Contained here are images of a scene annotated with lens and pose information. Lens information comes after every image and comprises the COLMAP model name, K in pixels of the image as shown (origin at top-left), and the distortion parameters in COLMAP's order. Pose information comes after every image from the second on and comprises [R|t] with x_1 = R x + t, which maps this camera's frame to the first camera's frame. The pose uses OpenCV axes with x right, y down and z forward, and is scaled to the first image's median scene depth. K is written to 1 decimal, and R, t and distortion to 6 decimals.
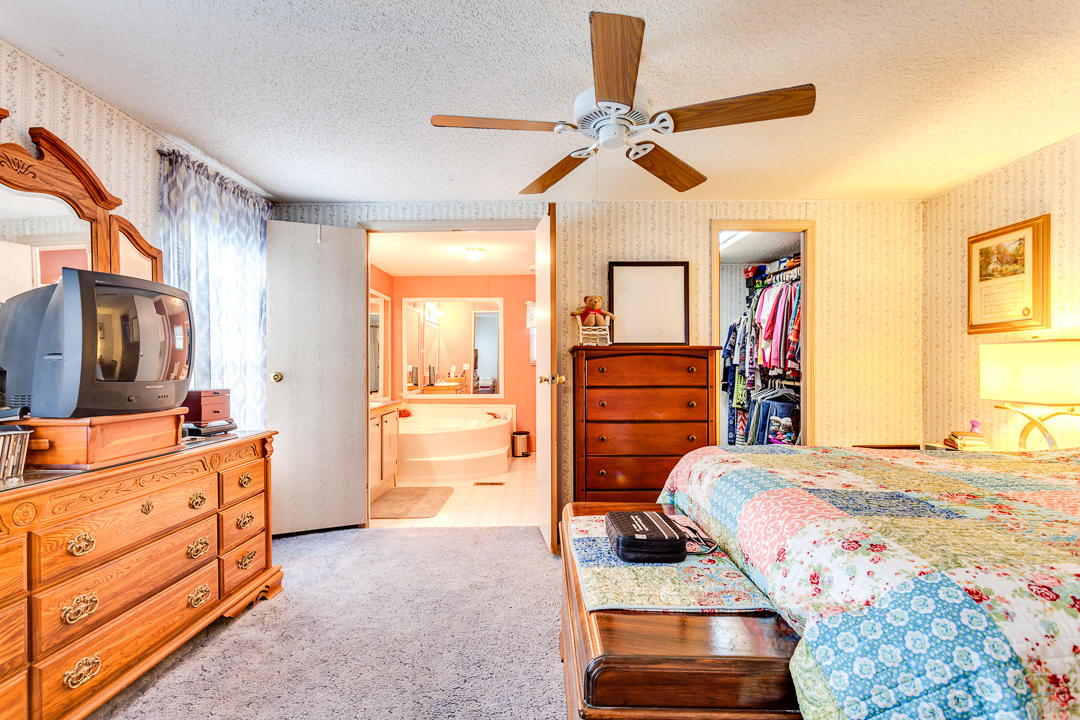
lens RADIAL K [[521.1, 0, 540.0], [0, 521.1, 360.0], [0, 0, 1]] dist [0.003278, 0.001097]
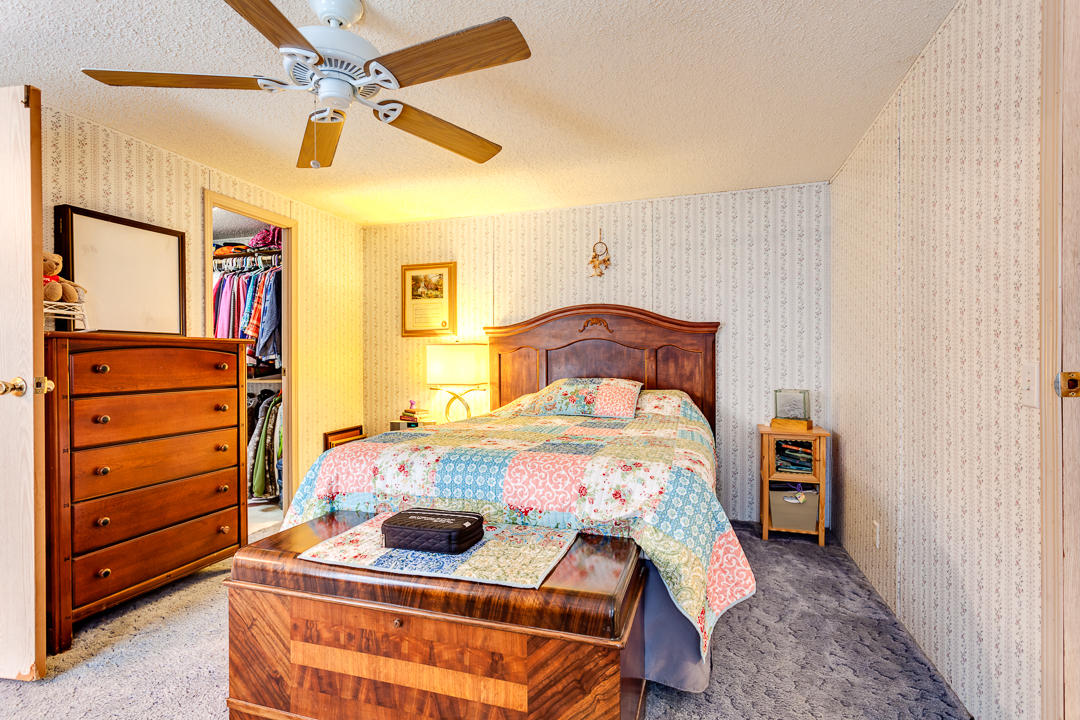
lens RADIAL K [[521.1, 0, 540.0], [0, 521.1, 360.0], [0, 0, 1]] dist [0.003278, 0.001097]
pose [[0.294214, -0.003993, 0.955731, -0.374538], [-0.003790, 0.999979, 0.005345, 0.001492], [-0.955732, -0.005195, 0.294193, 0.272959]]
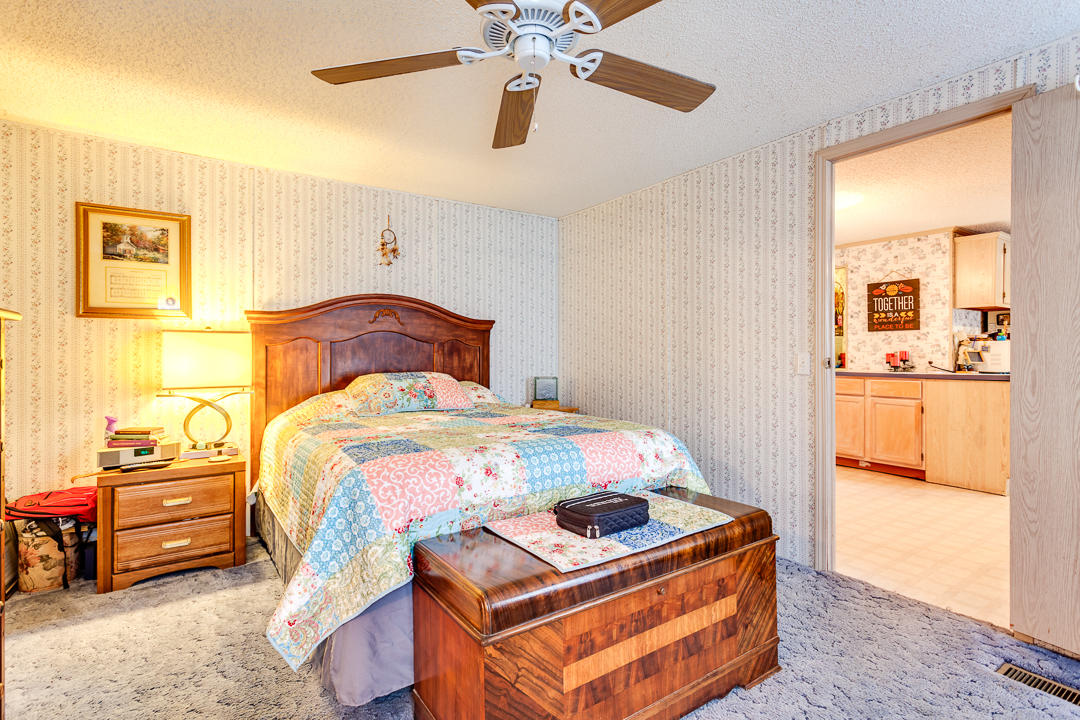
lens RADIAL K [[530.7, 0, 541.4], [0, 530.7, 351.5], [0, 0, 1]] dist [0.009891, 0.000480]
pose [[-0.578899, 0.002492, 0.815396, -0.325041], [-0.004646, 0.999969, -0.006354, 0.008944], [-0.815386, -0.007466, -0.578869, 0.920602]]
